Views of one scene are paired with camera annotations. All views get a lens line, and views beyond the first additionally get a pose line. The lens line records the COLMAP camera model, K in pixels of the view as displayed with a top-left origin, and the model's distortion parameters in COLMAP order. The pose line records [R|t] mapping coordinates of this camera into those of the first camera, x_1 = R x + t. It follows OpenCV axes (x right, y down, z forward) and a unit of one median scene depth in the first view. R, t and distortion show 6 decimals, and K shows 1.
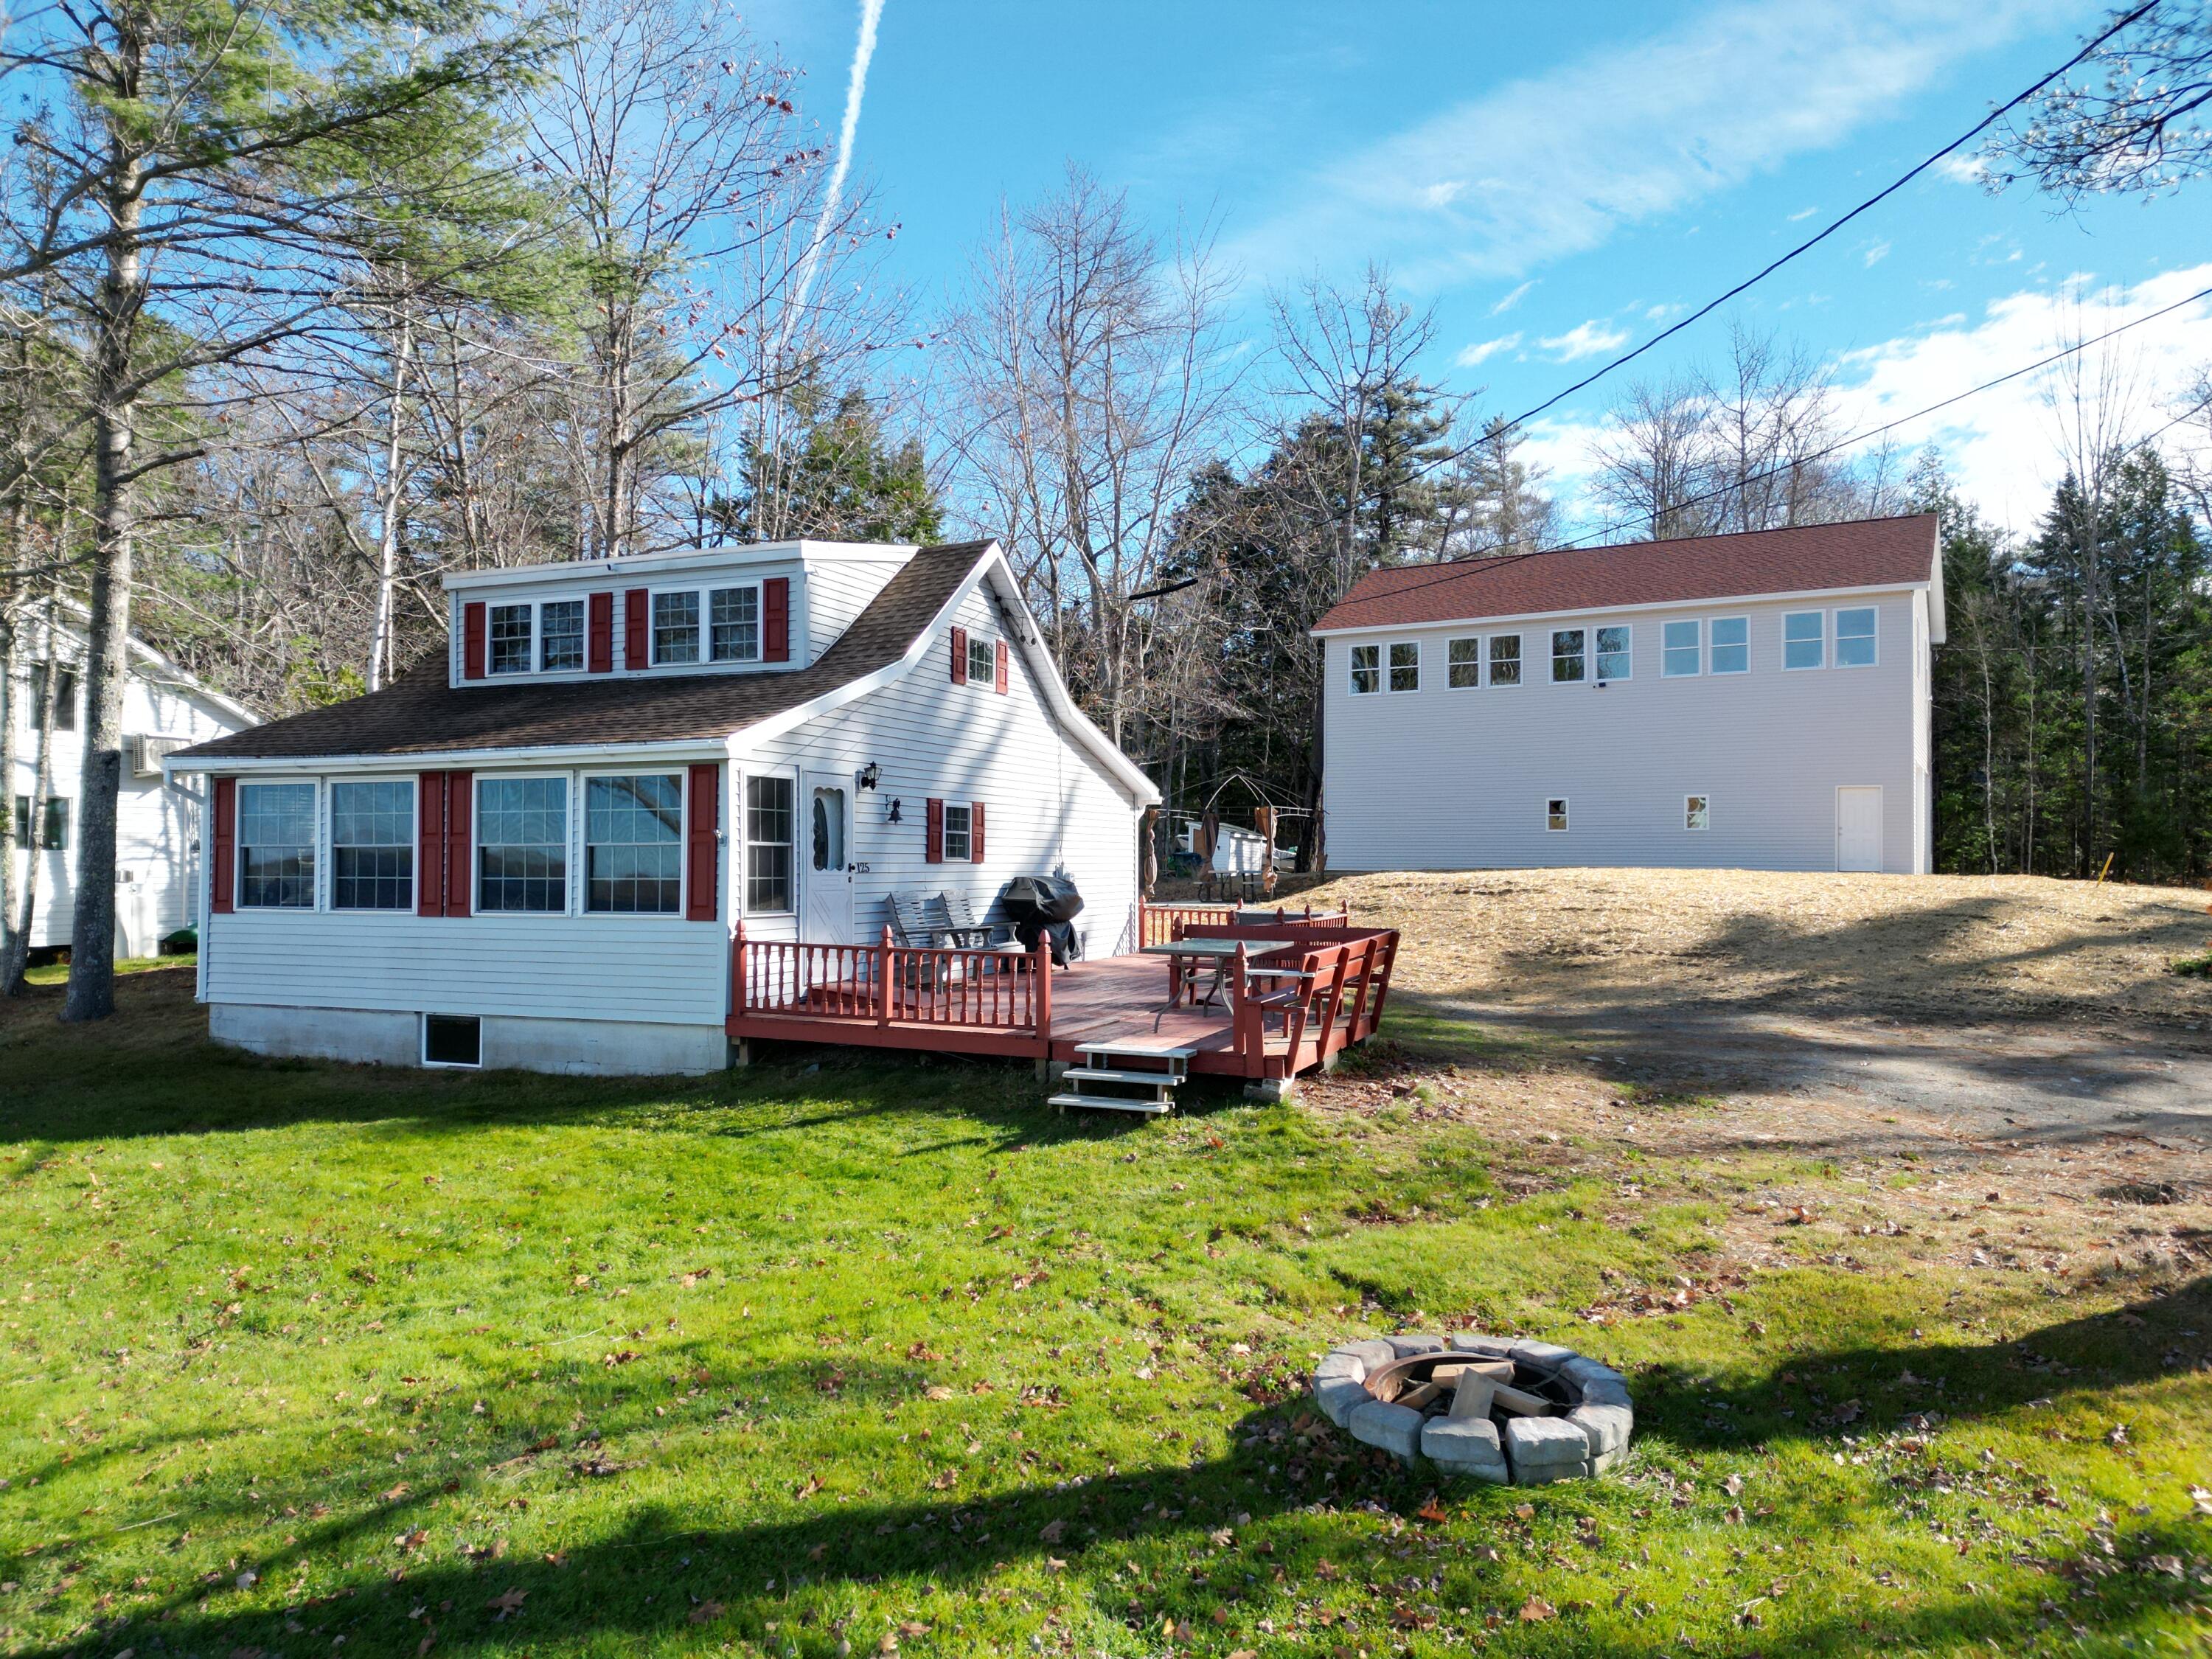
lens RADIAL K [[1562.3, 0, 1110.5], [0, 1562.3, 831.7], [0, 0, 1]] dist [0.108397, -0.084524]
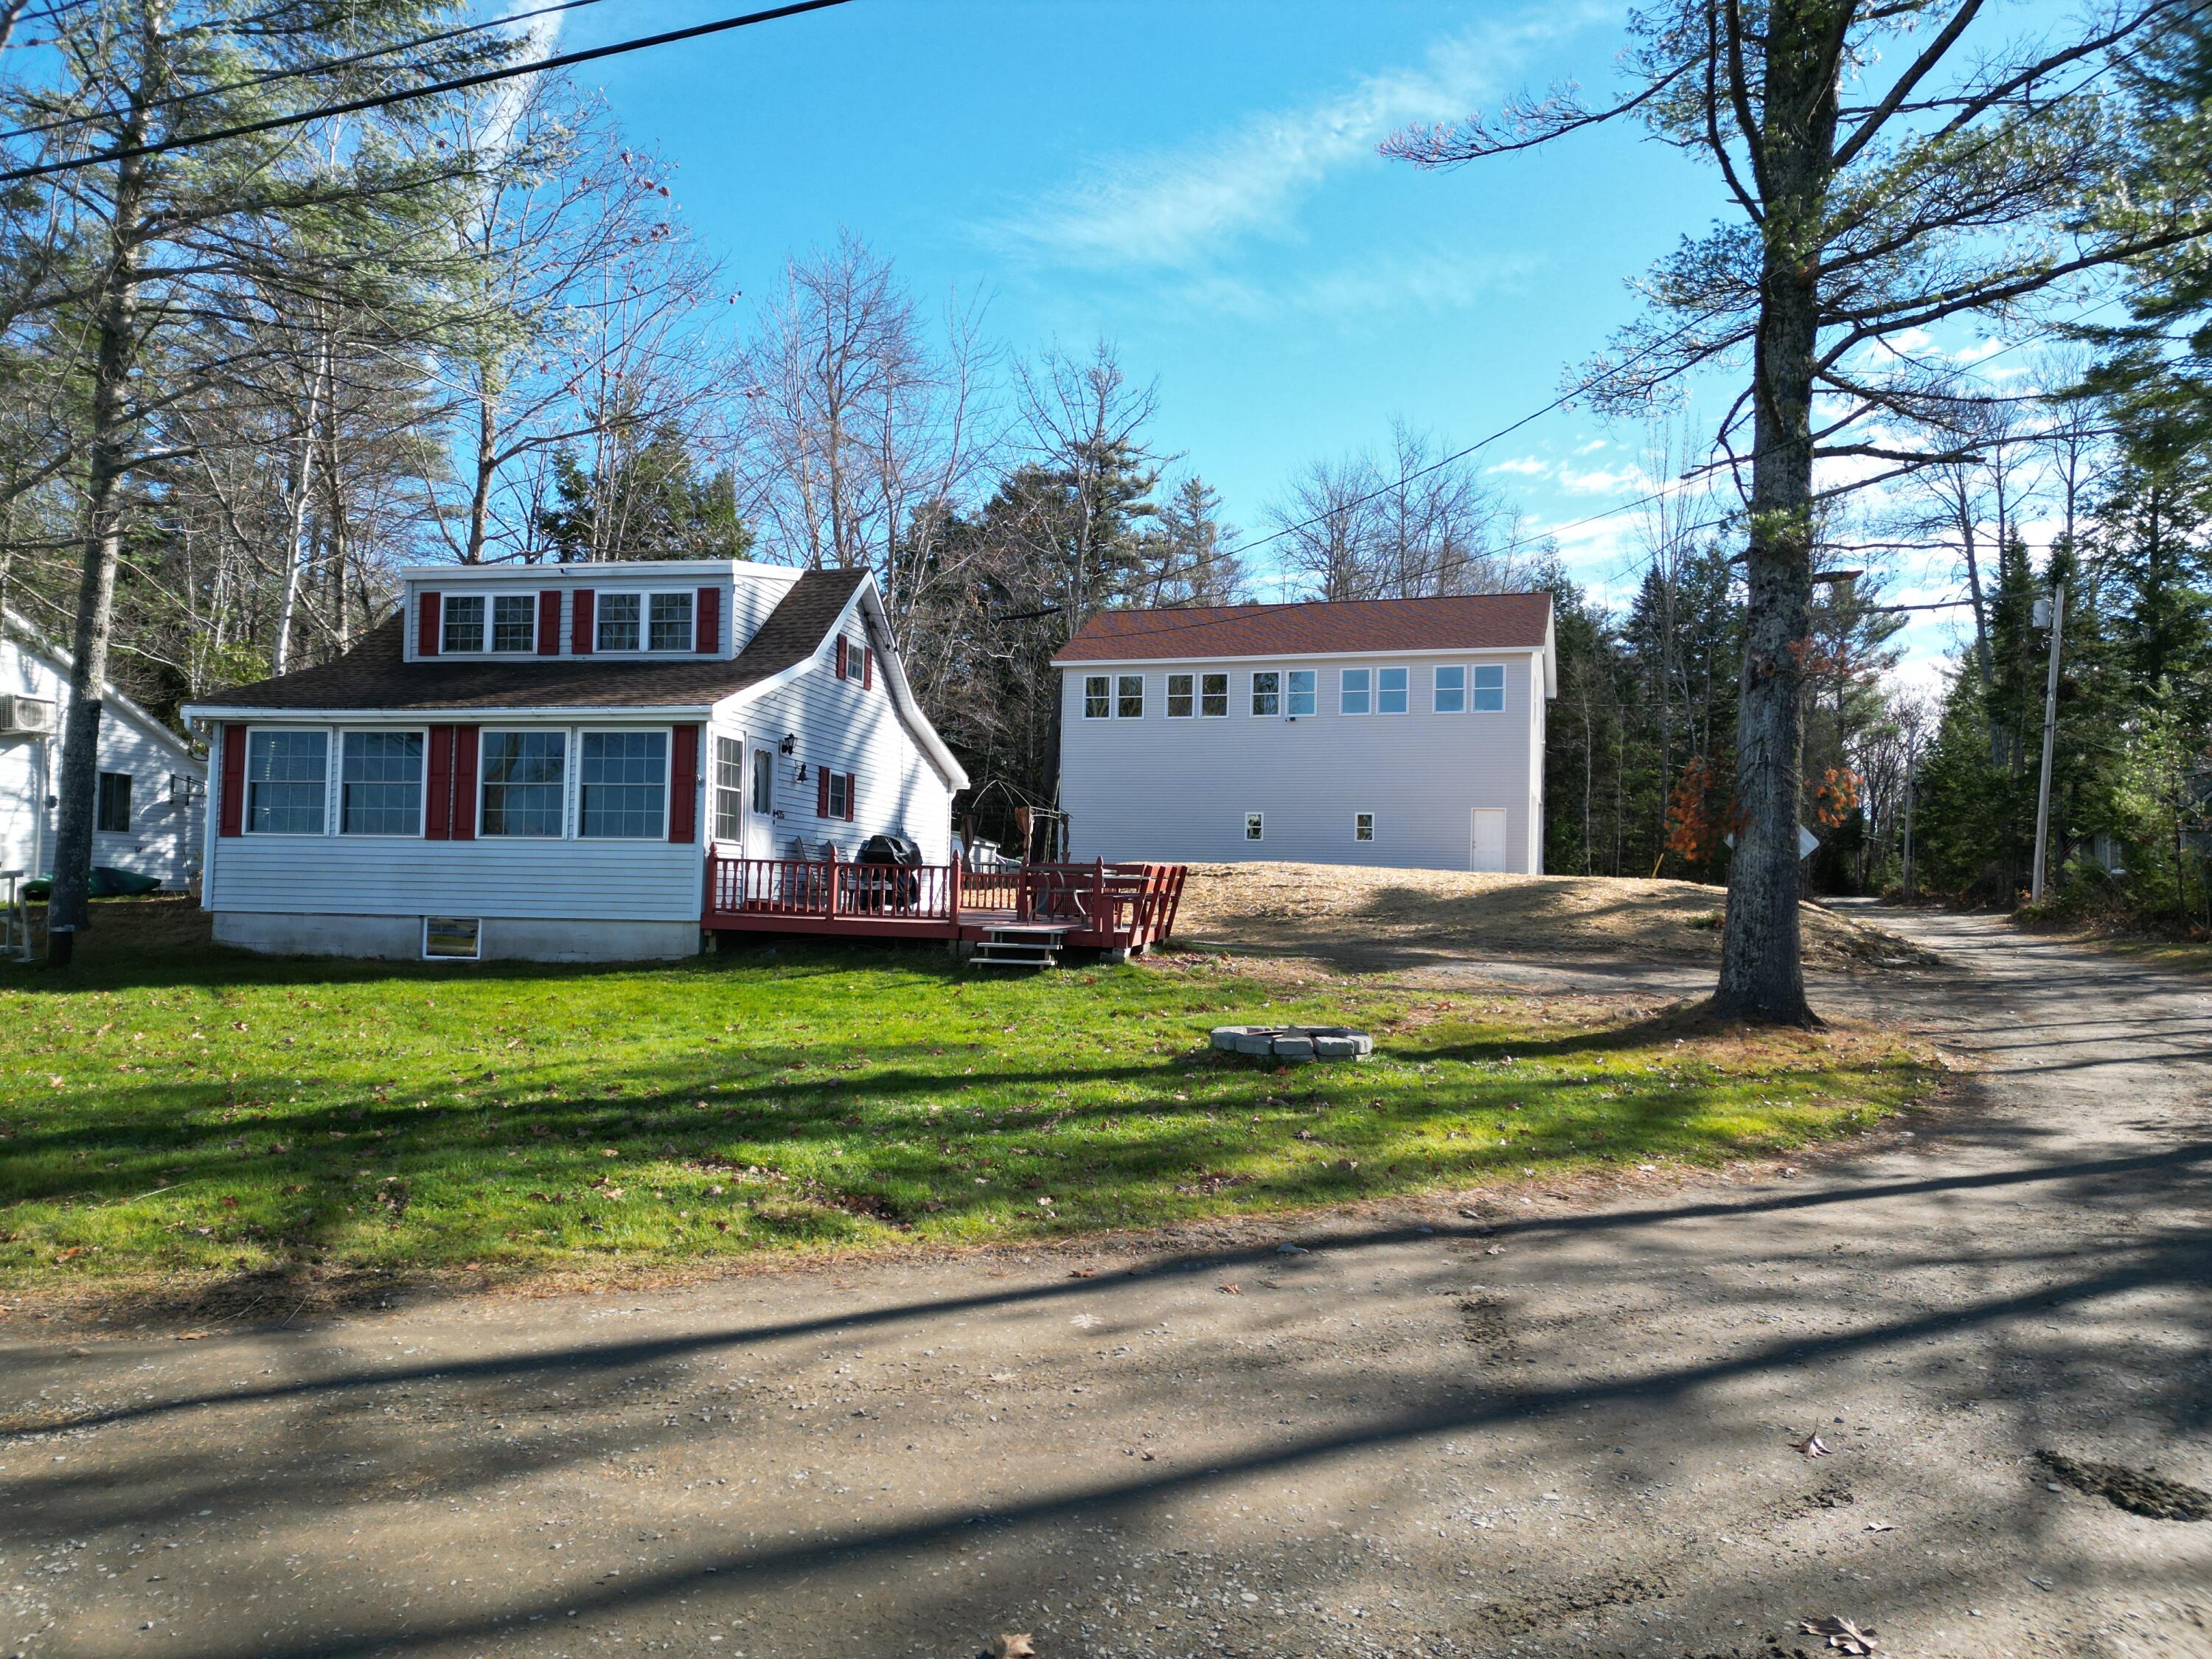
lens RADIAL K [[1543.8, 0, 1106.0], [0, 1543.8, 829.5], [0, 0, 1]] dist [0.156943, -0.151886]
pose [[0.980176, 0.029063, 0.195986, -0.123288], [-0.024881, 0.999408, -0.023766, 0.049963], [-0.196561, 0.018419, 0.980319, -0.268122]]
